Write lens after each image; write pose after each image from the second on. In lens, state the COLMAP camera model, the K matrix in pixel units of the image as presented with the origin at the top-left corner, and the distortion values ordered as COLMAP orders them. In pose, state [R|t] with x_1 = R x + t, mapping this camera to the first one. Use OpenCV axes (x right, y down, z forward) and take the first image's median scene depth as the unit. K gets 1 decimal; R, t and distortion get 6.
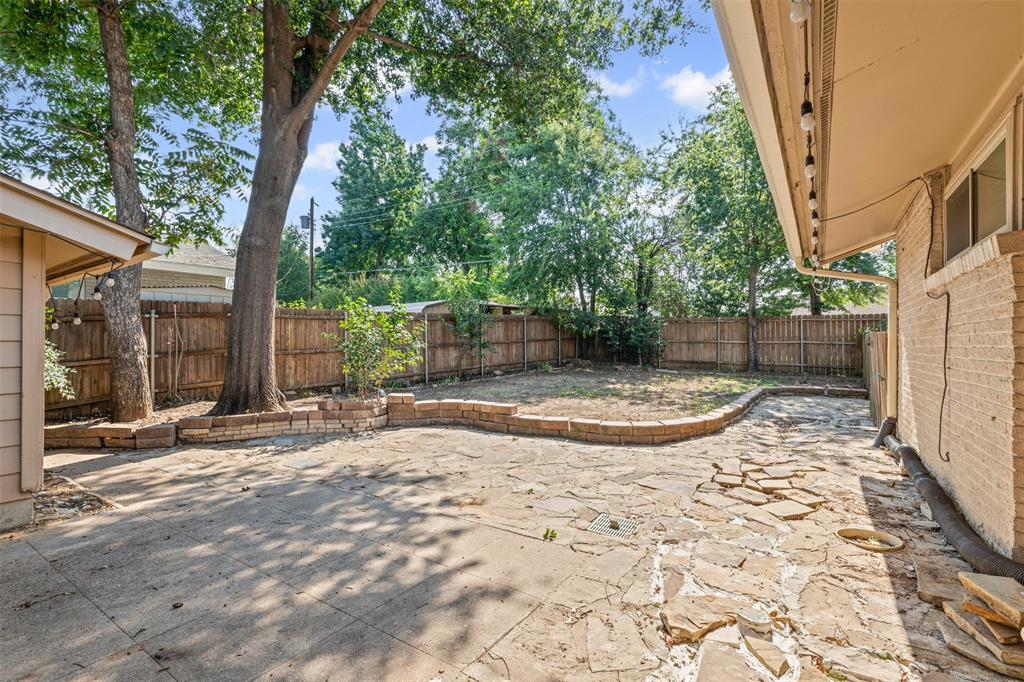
lens RADIAL K [[461.0, 0, 513.6], [0, 461.0, 338.0], [0, 0, 1]] dist [0.008505, -0.001788]
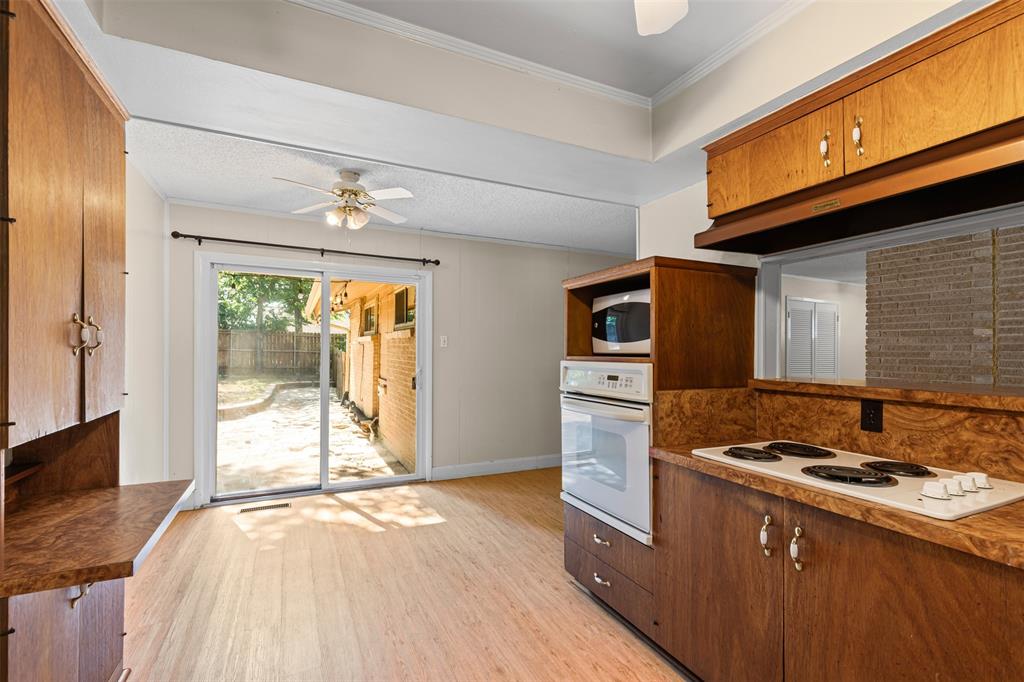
lens RADIAL K [[461.0, 0, 511.4], [0, 461.0, 347.6], [0, 0, 1]] dist [0.008505, -0.001788]
pose [[0.517094, 0.020784, 0.855676, -0.667452], [-0.027291, 0.999597, -0.007788, -0.046076], [-0.855494, -0.019325, 0.517453, -0.808742]]
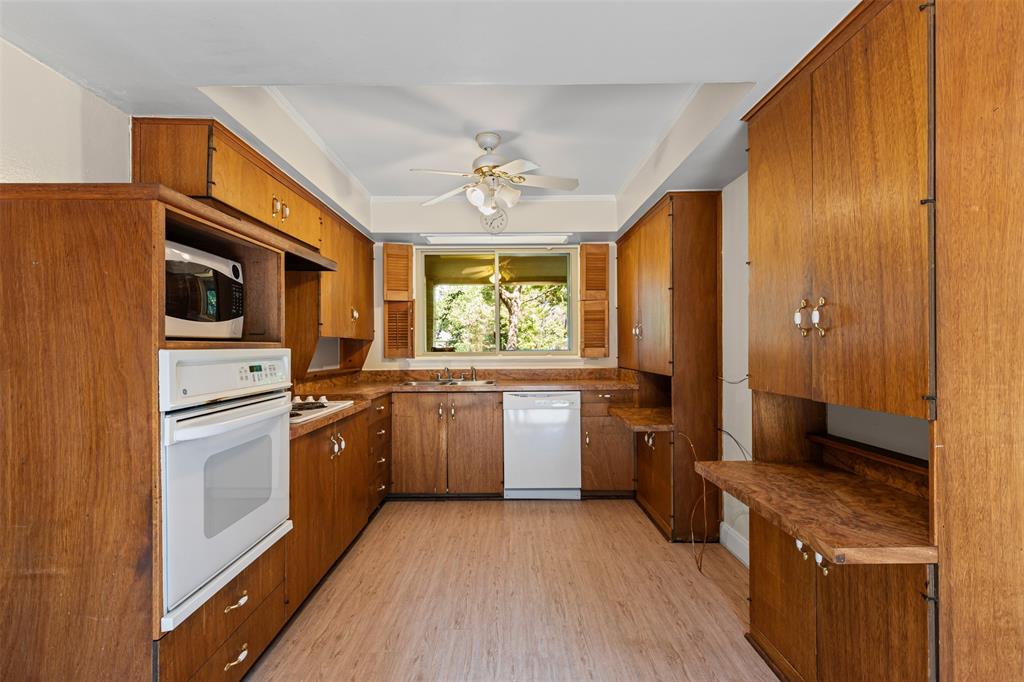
lens RADIAL K [[461.0, 0, 514.2], [0, 461.0, 346.0], [0, 0, 1]] dist [0.008505, -0.001788]
pose [[-0.832968, 0.016696, -0.553069, 2.017242], [0.026262, 0.999611, -0.009376, 0.038492], [0.552698, -0.022334, -0.833083, 2.361894]]
